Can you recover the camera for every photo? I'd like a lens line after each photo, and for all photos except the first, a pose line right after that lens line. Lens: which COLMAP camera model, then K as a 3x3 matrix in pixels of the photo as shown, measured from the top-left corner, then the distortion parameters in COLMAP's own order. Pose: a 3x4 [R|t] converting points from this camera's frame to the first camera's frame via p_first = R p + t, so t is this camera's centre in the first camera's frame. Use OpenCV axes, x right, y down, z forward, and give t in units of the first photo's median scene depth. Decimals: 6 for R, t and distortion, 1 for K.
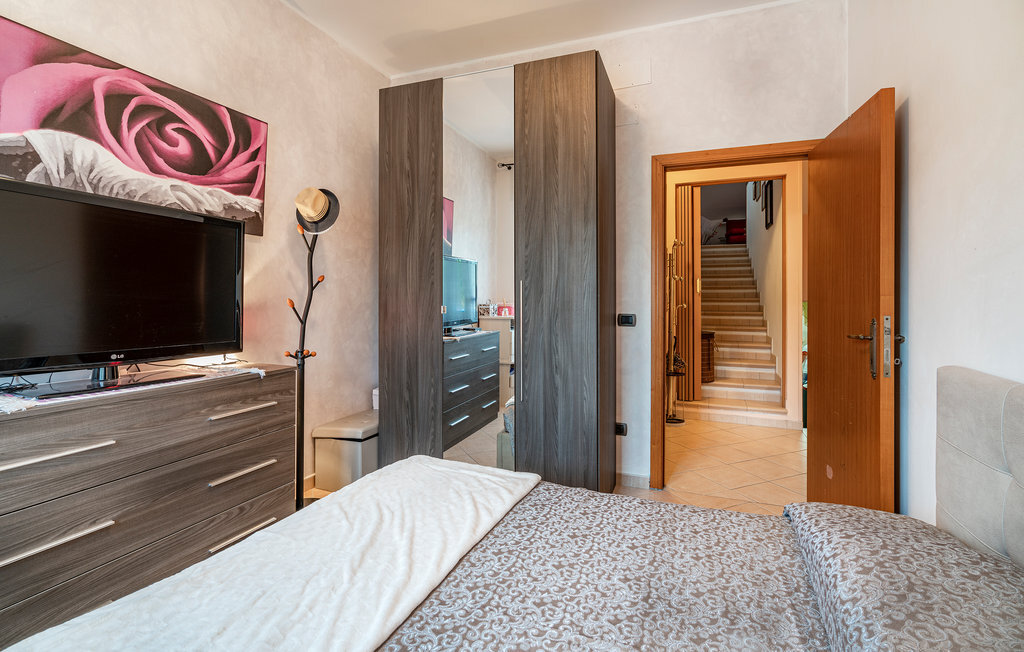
lens RADIAL K [[469.3, 0, 512.1], [0, 469.3, 301.4], [0, 0, 1]] dist [-0.000155, -0.000011]
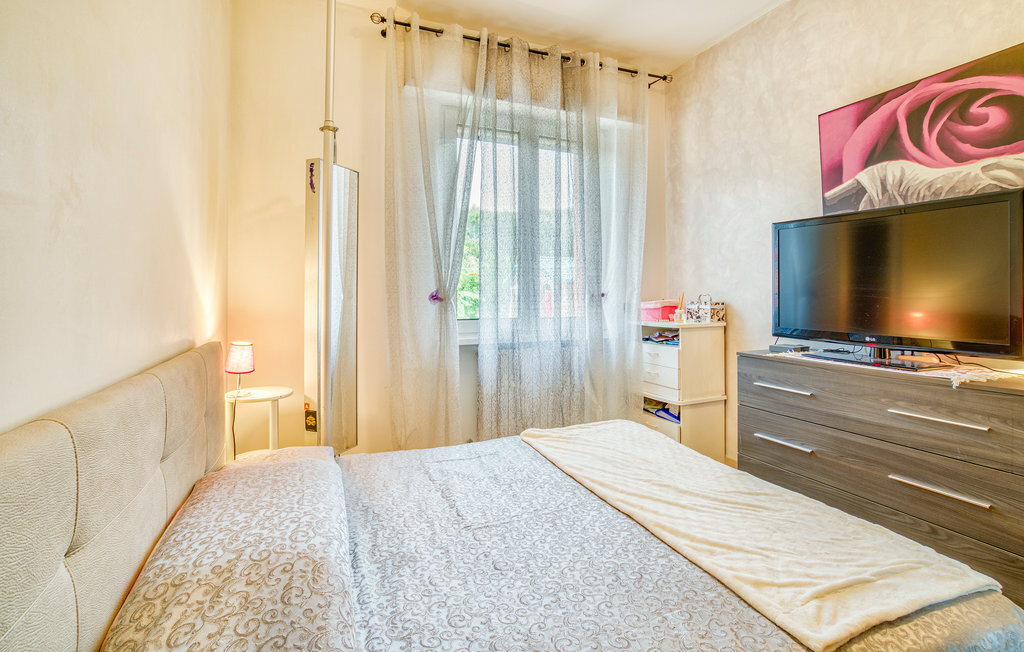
lens RADIAL K [[469.3, 0, 512.1], [0, 469.3, 301.4], [0, 0, 1]] dist [-0.000155, -0.000011]
pose [[-0.702050, 0.005965, -0.712103, 0.632121], [-0.005915, 0.999882, 0.014207, 0.006798], [0.712104, 0.014186, -0.701931, 1.106603]]
